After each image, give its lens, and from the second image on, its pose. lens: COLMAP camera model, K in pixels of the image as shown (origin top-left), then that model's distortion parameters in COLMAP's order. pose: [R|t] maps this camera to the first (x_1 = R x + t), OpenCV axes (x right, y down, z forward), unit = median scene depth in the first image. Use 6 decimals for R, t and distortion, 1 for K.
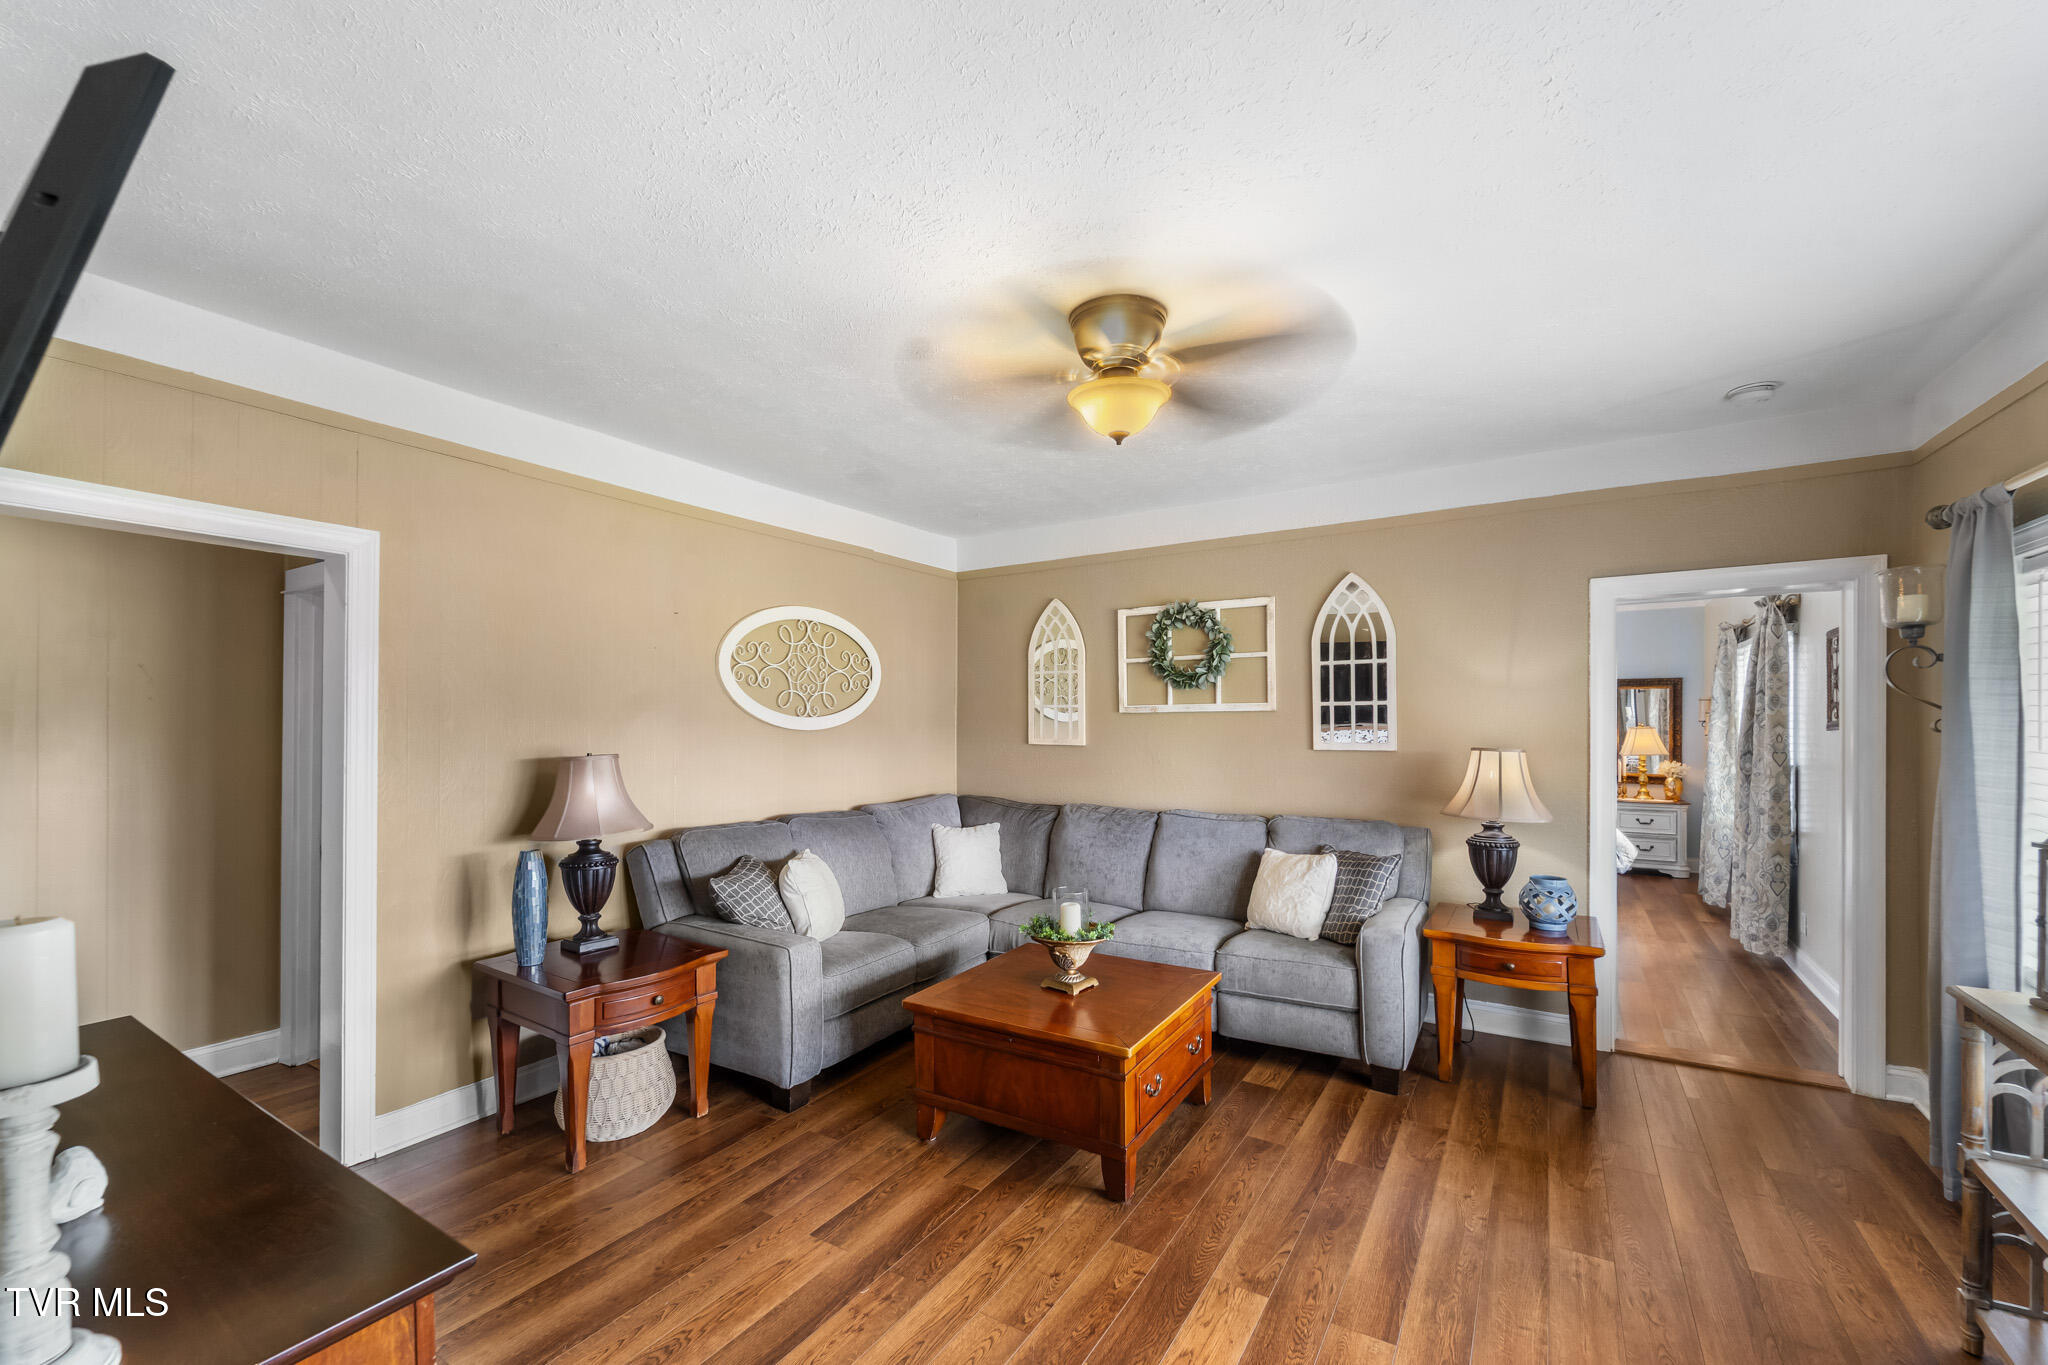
lens RADIAL K [[850.6, 0, 1031.7], [0, 850.6, 716.3], [0, 0, 1]] dist [-0.000882, -0.000112]
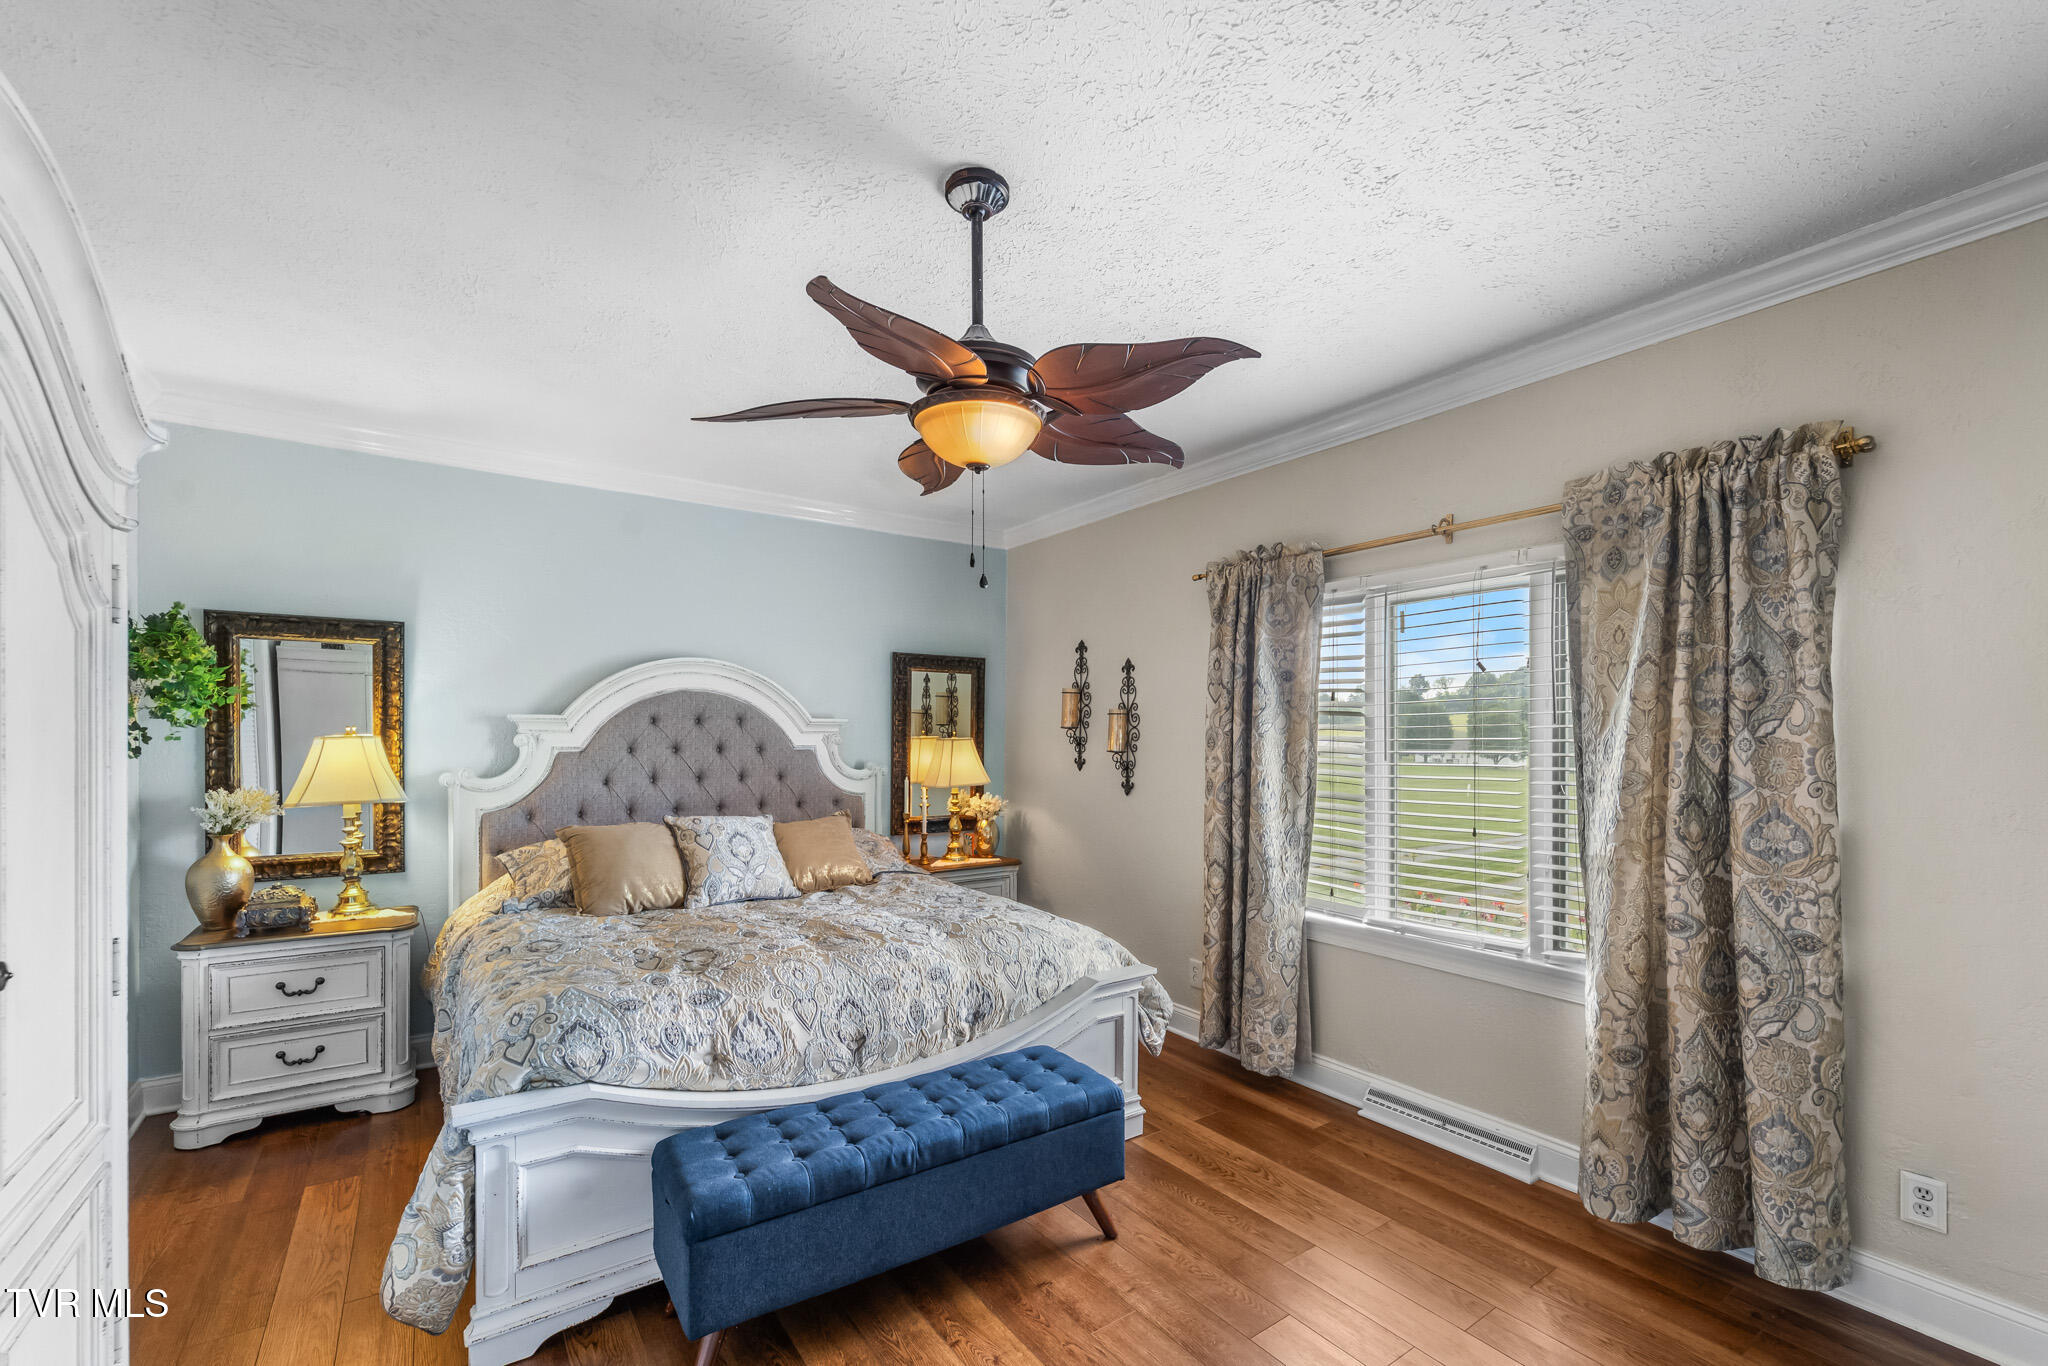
lens RADIAL K [[850.6, 0, 1031.7], [0, 850.6, 716.8], [0, 0, 1]] dist [-0.000882, -0.000112]
pose [[0.370314, 0.003105, 0.928901, 0.197630], [-0.001255, 0.999995, -0.002842, -0.000040], [-0.928906, -0.000114, 0.370316, 0.742467]]
